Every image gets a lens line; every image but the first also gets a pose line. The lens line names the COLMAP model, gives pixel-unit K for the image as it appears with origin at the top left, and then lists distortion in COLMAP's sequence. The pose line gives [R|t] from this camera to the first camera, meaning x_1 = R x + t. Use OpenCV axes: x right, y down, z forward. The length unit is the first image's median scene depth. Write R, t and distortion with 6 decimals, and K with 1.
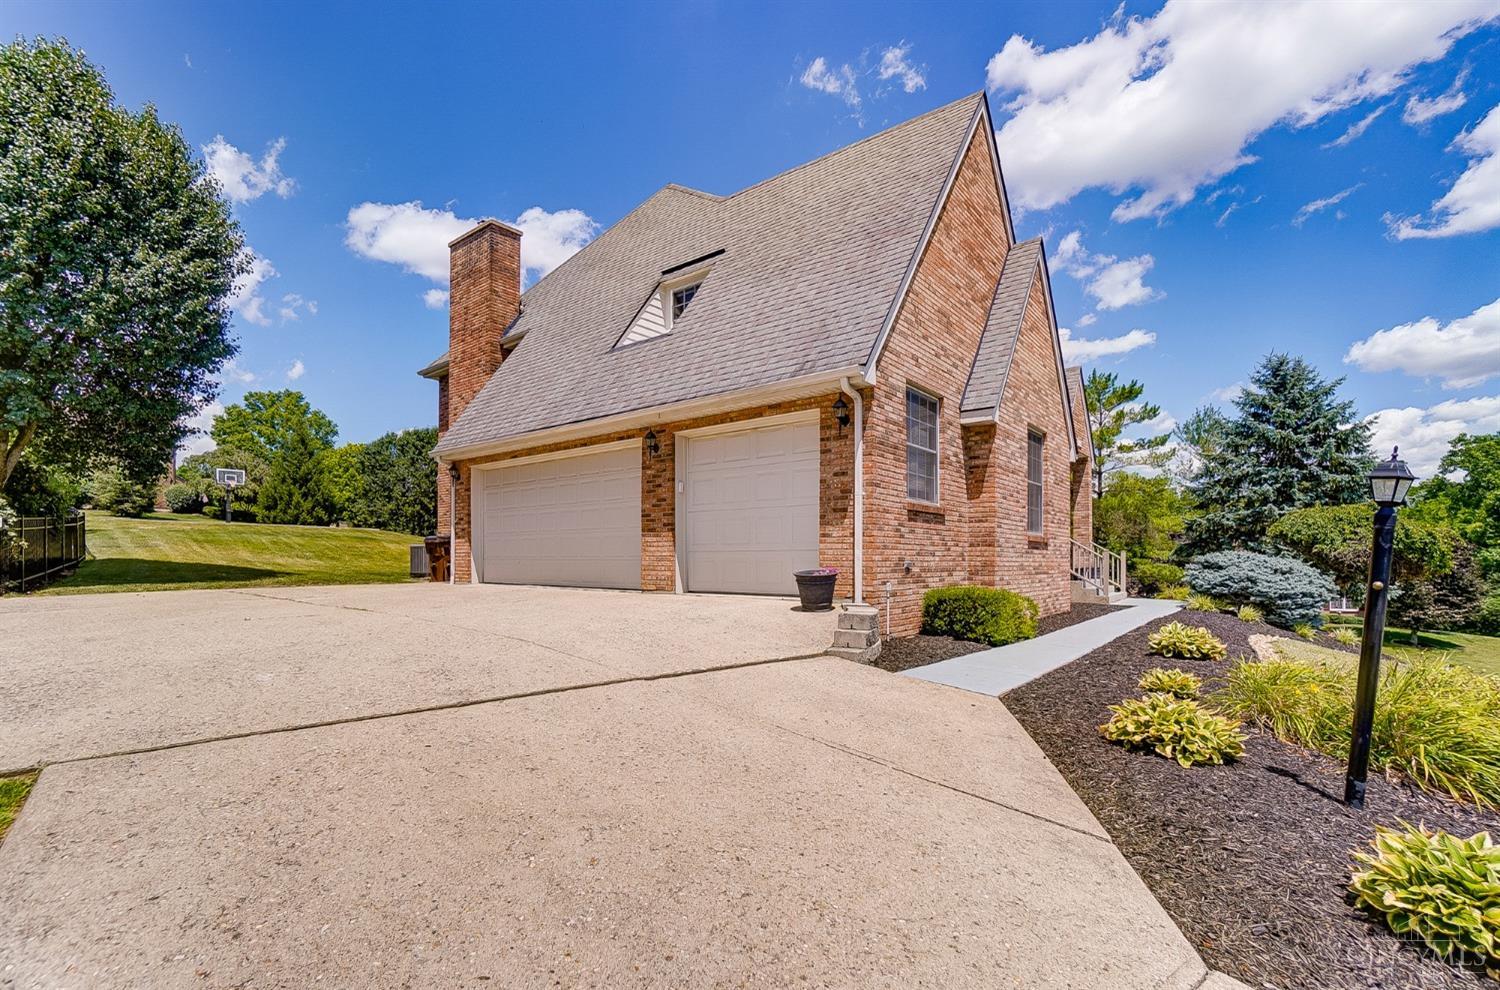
lens RADIAL K [[667.4, 0, 686.6], [0, 667.4, 560.9], [0, 0, 1]] dist [-0.000631, -0.000002]
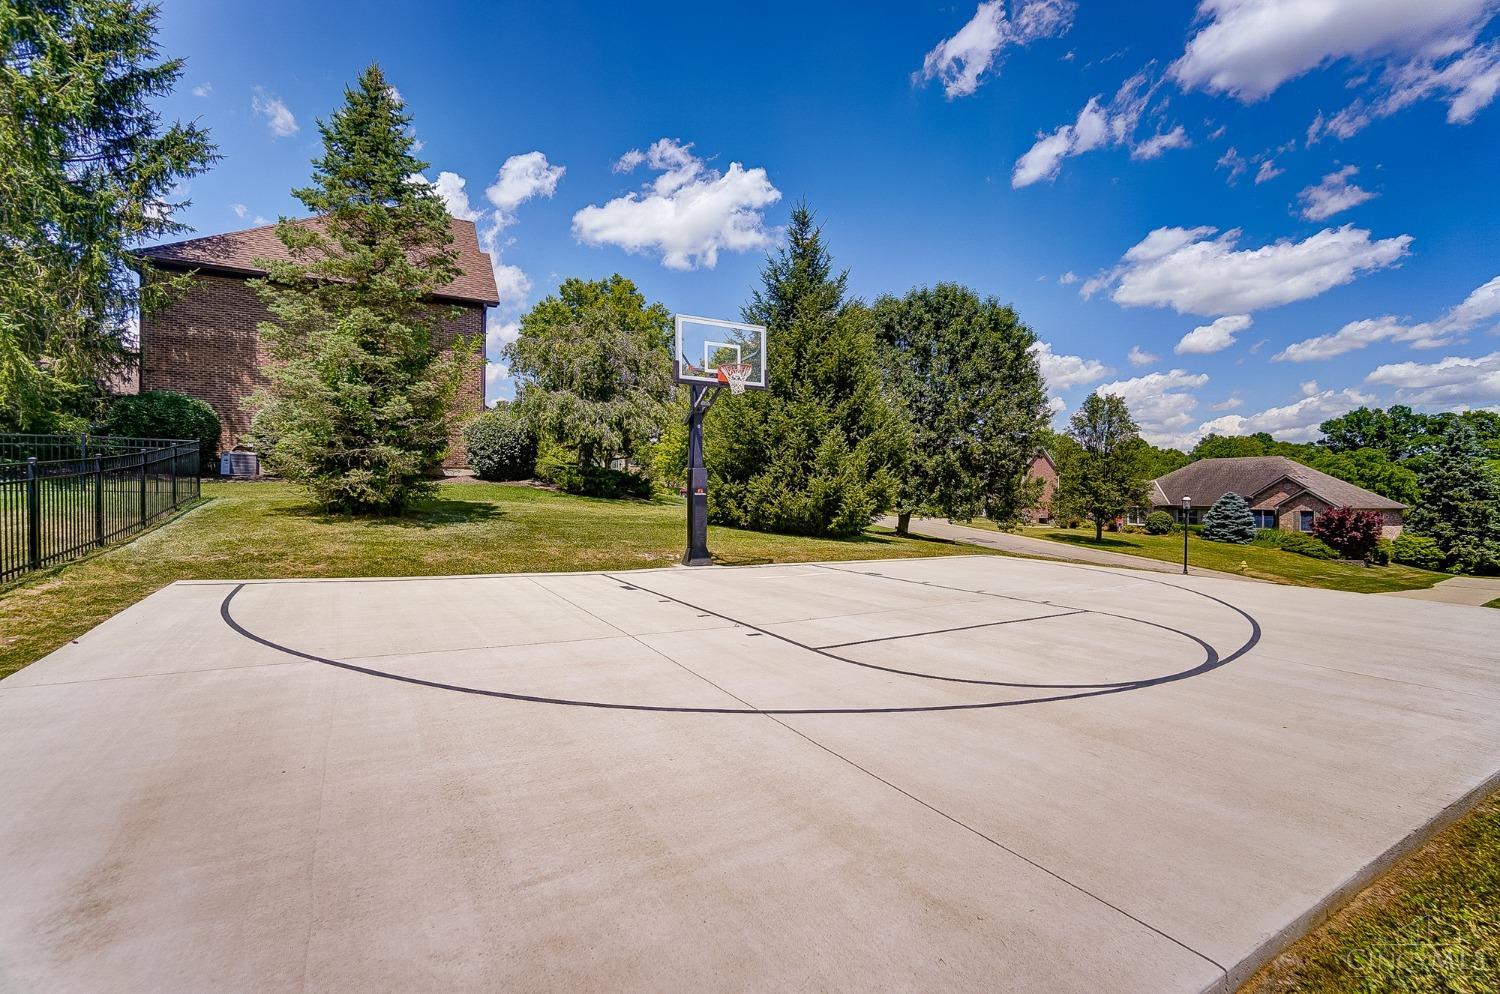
lens RADIAL K [[686.7, 0, 746.8], [0, 686.7, 491.3], [0, 0, 1]] dist [-0.052484, 0.016353]
pose [[0.967903, 0.002012, -0.251314, -0.467055], [-0.004108, 0.999961, -0.007815, -0.057406], [0.251289, 0.008596, 0.967874, 0.586069]]
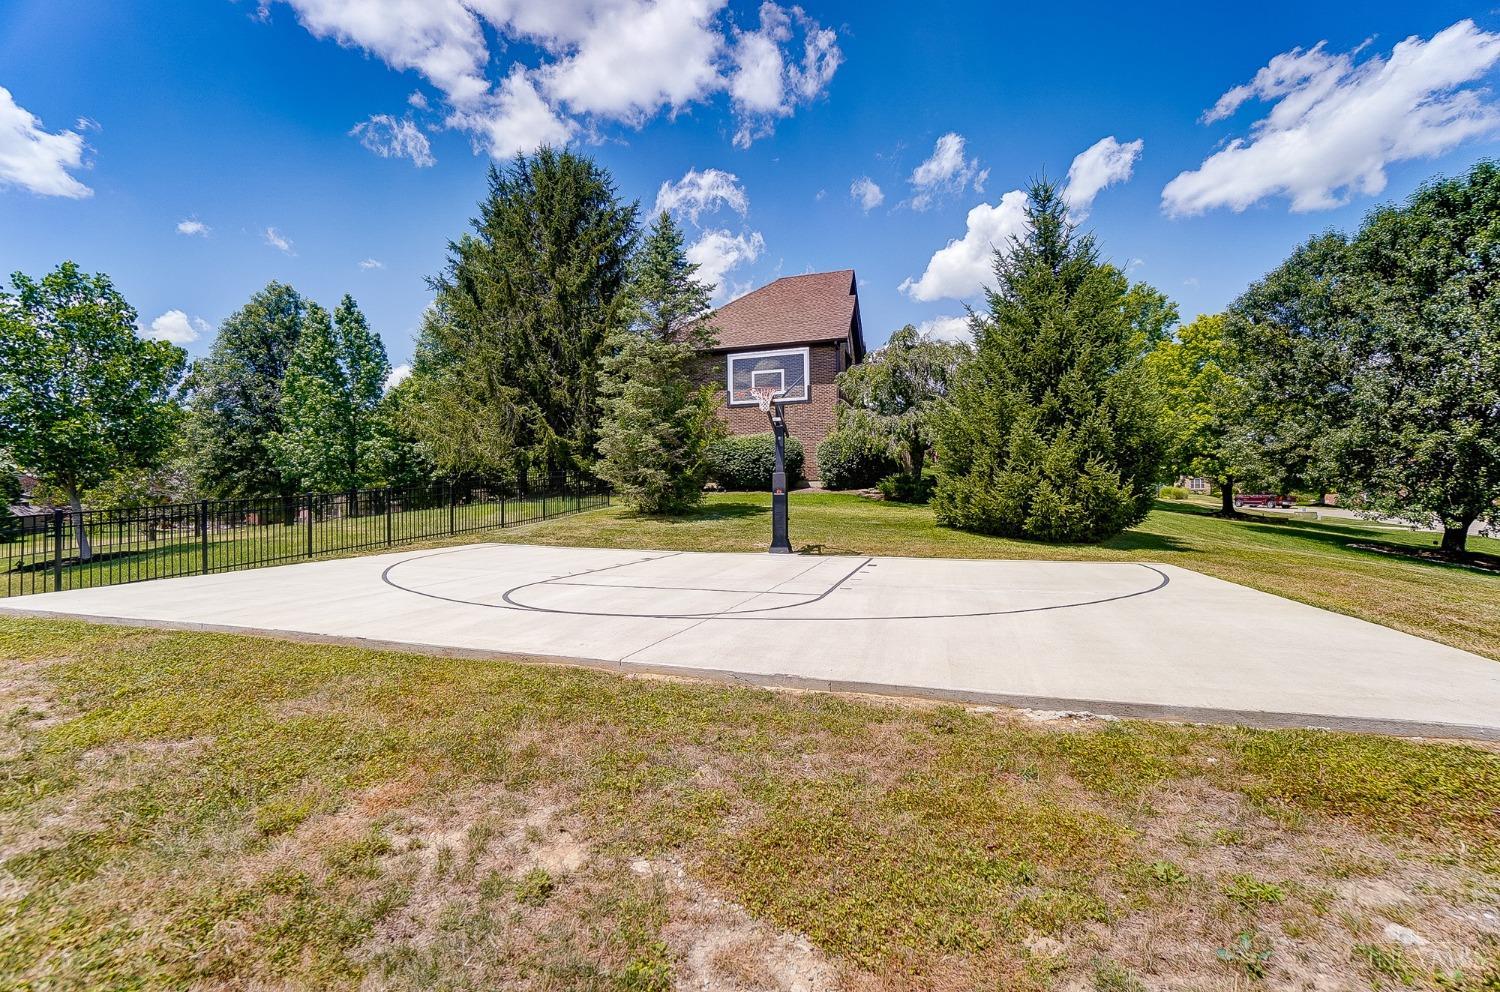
lens RADIAL K [[675.7, 0, 750.0], [0, 675.7, 496.0], [0, 0, 1]] dist [-0.002487, -0.000034]
pose [[0.493141, -0.022903, -0.869648, -0.334093], [0.010180, 0.999737, -0.020557, -0.053073], [0.869890, 0.001285, 0.493244, 0.647674]]
